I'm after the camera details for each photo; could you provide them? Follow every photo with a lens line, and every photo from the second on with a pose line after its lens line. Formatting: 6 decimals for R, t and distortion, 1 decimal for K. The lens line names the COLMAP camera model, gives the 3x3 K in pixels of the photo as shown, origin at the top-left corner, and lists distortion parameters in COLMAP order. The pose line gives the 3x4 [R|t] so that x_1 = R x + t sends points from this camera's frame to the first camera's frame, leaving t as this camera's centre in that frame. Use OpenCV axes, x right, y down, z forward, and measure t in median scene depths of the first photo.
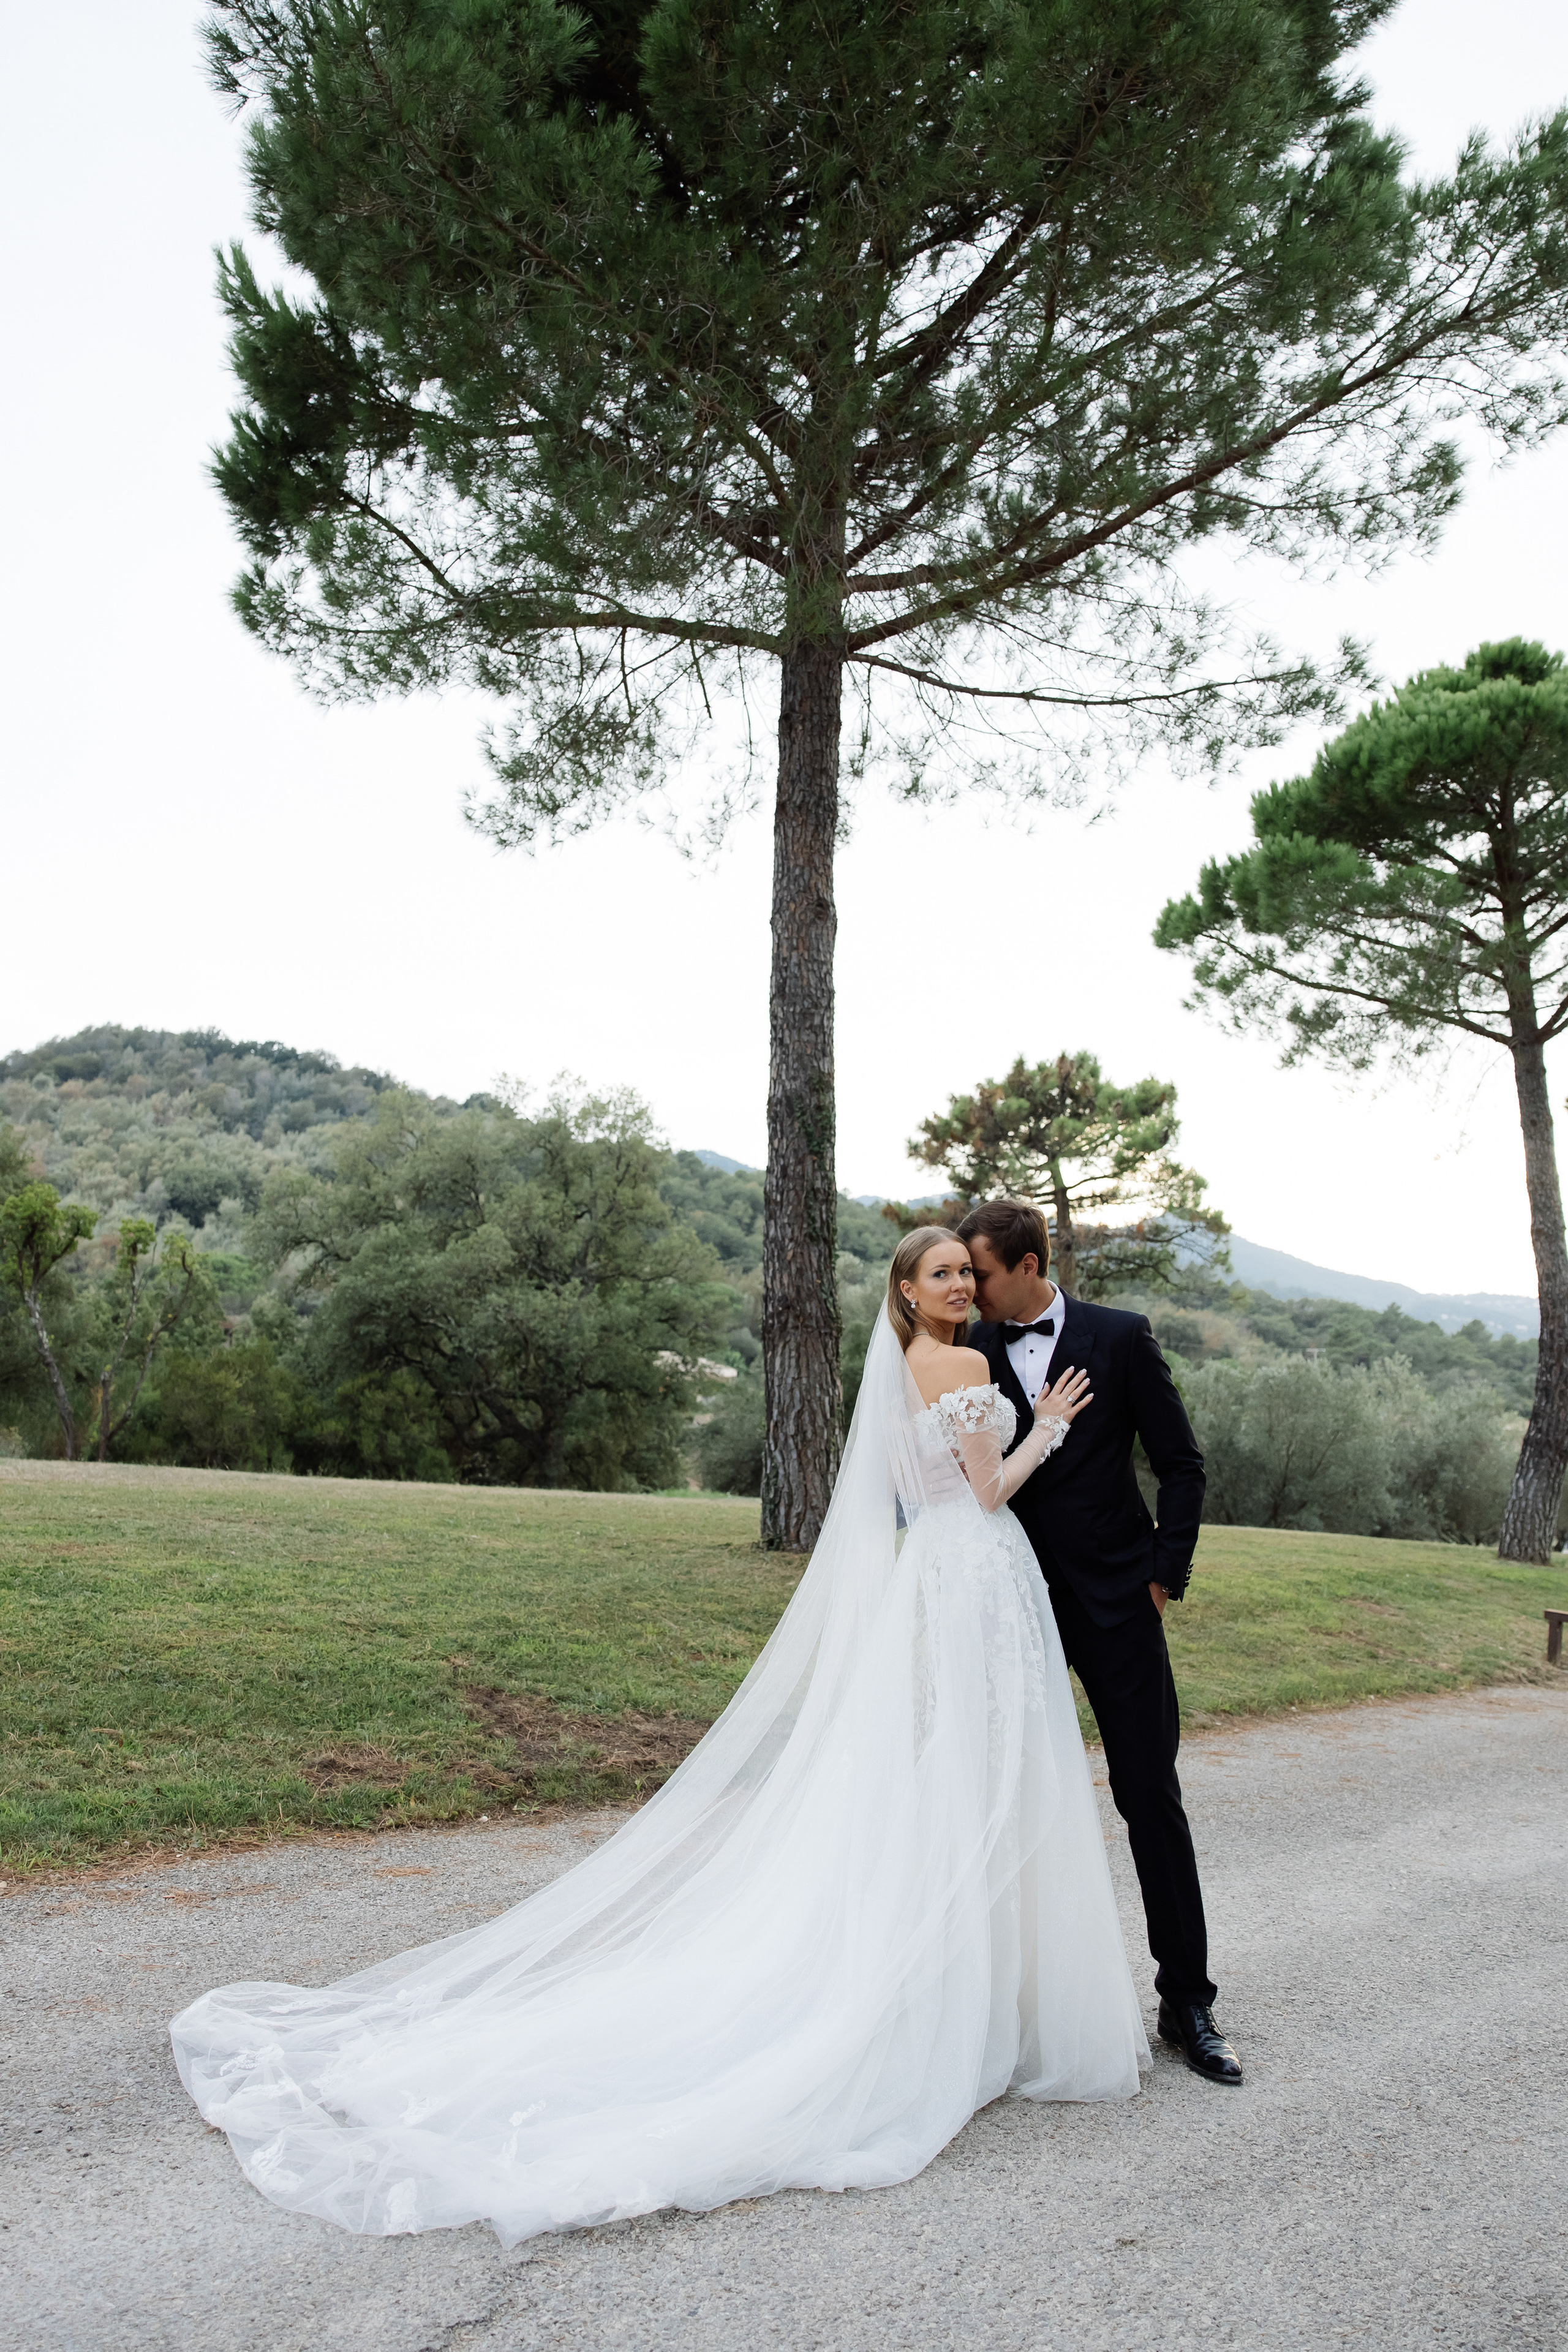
lens RADIAL K [[1724.1, 0, 717.6], [0, 1724.1, 1173.6], [0, 0, 1]] dist [-0.000821, 0.004589]
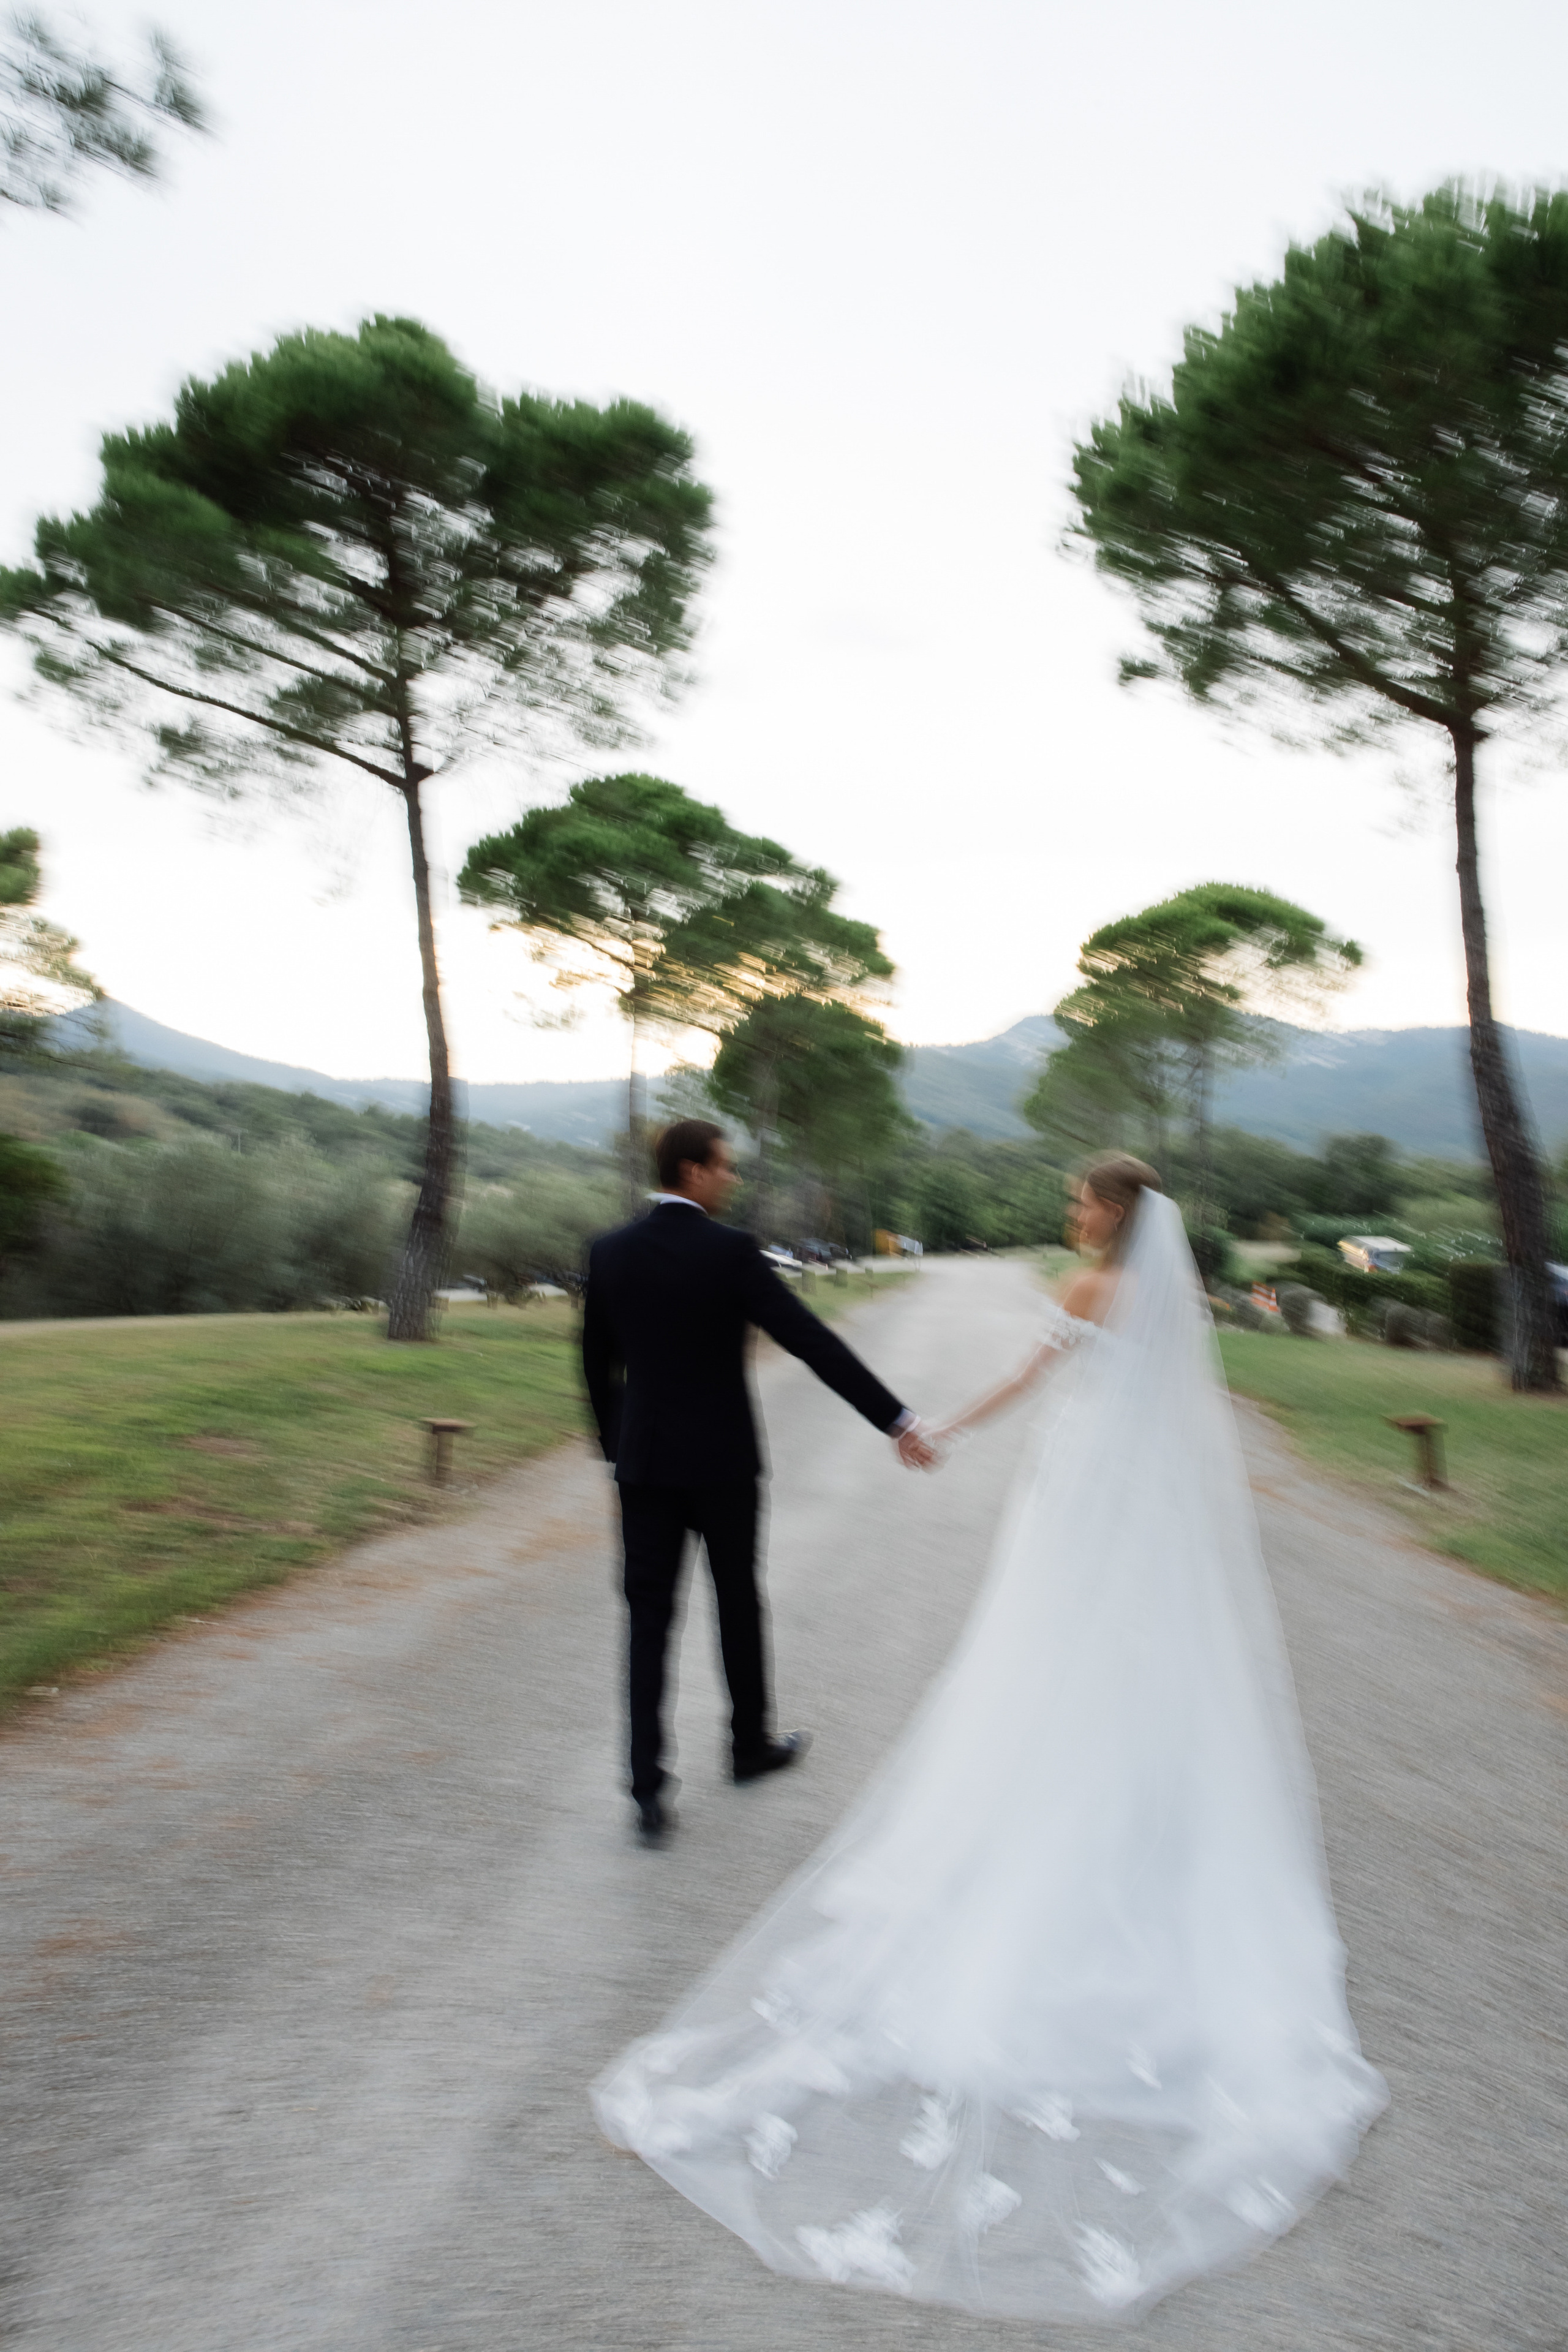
lens RADIAL K [[1509.0, 0, 784.0], [0, 1509.0, 1176.0], [0, 0, 1]] dist [-0.024333, 0.001814]
pose [[0.780767, -0.044288, 0.623251, 0.106473], [-0.039235, 0.992041, 0.119645, 0.025700], [-0.623590, -0.117868, 0.772815, 0.218068]]
